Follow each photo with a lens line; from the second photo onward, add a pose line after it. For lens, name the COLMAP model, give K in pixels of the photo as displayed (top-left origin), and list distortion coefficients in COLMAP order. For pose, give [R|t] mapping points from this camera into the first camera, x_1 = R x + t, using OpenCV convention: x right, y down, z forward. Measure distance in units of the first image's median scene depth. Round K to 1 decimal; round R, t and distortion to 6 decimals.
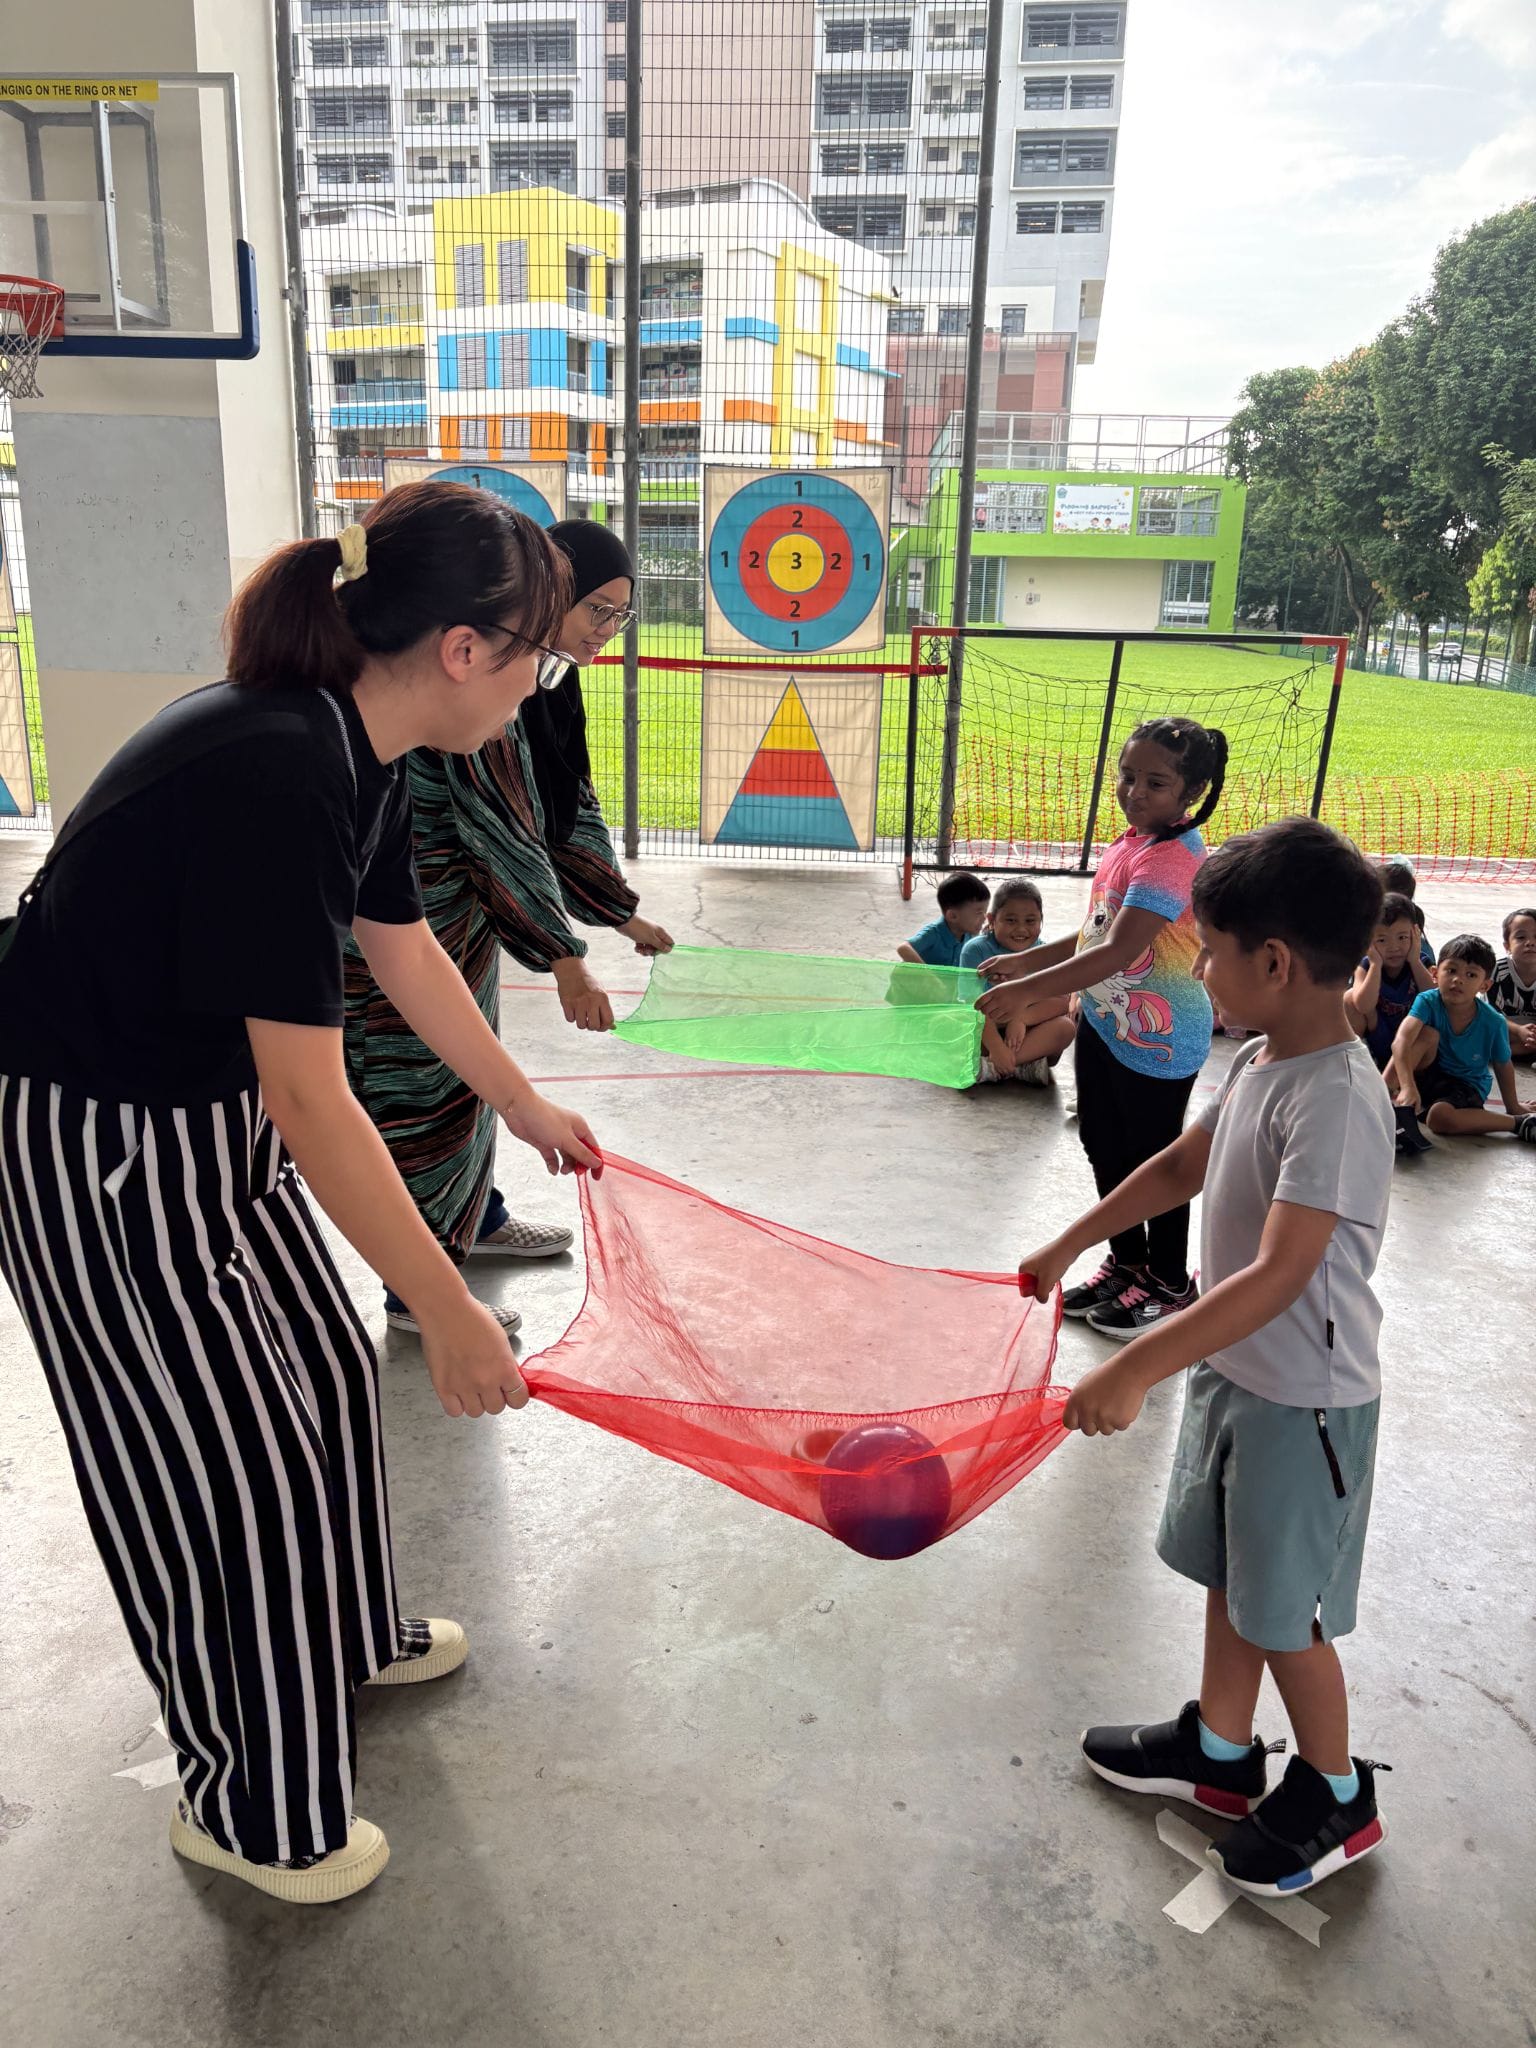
lens RADIAL K [[1470.5, 0, 769.5], [0, 1470.5, 1026.4], [0, 0, 1]] dist [0.004829, 0.000518]
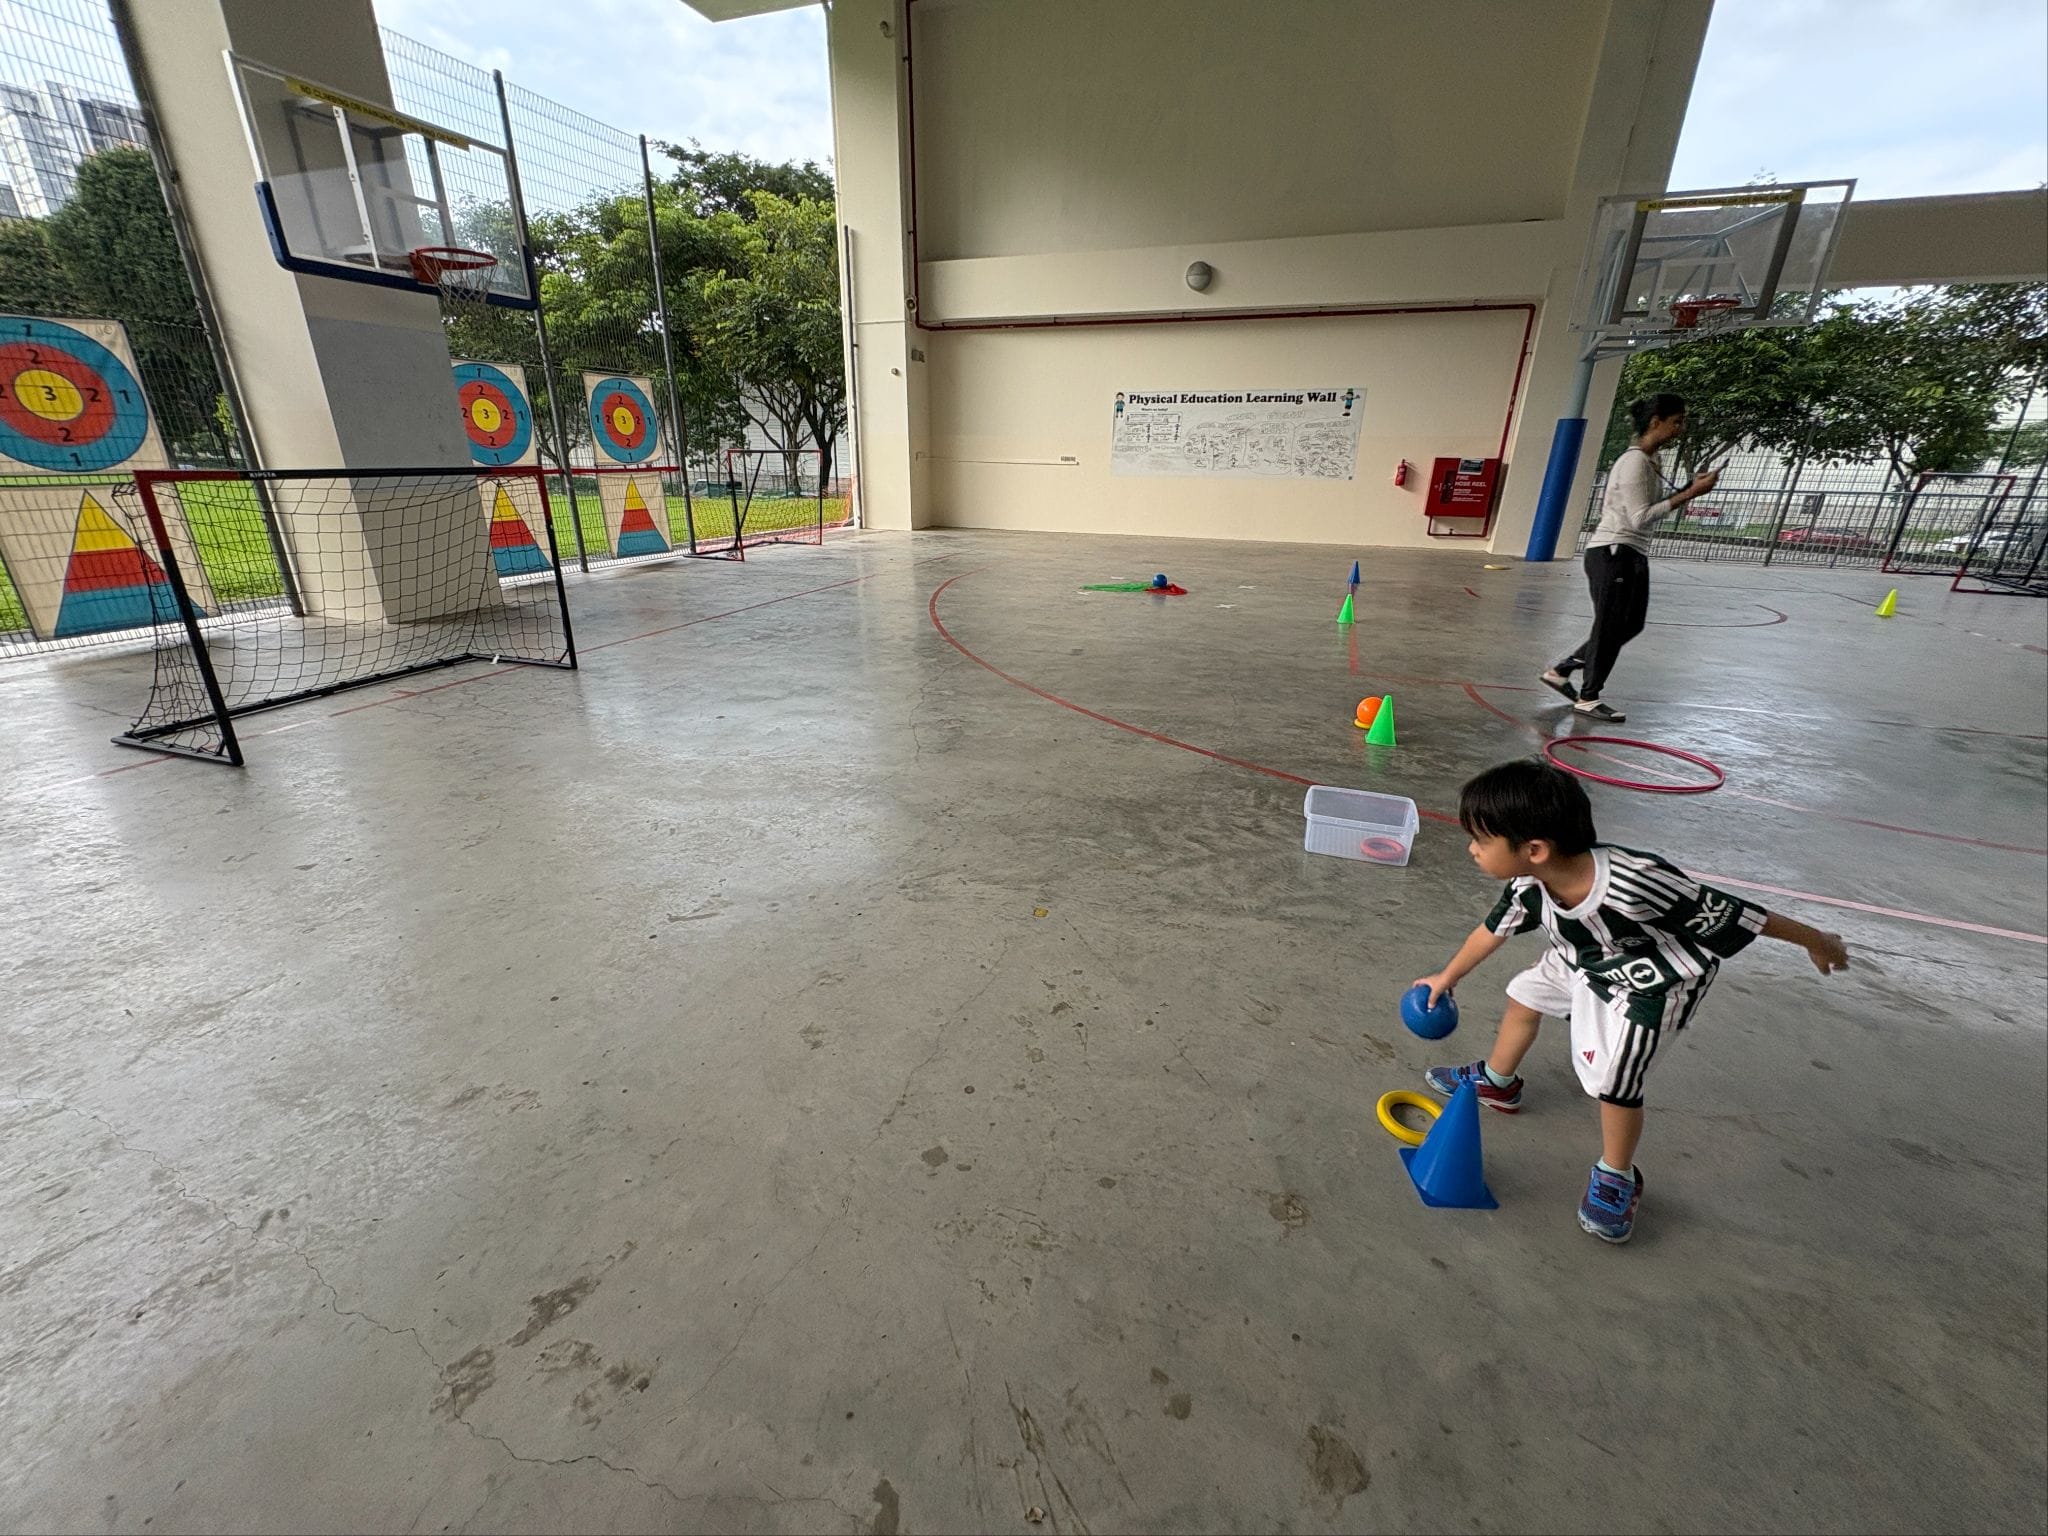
lens RADIAL K [[828.3, 0, 1032.5], [0, 828.3, 779.0], [0, 0, 1]] dist [-0.001664, 0.000431]
pose [[0.221546, -0.381217, 0.897547, -1.093449], [0.259292, 0.910315, 0.322638, -0.065883], [-0.940045, 0.161247, 0.300523, 0.135948]]
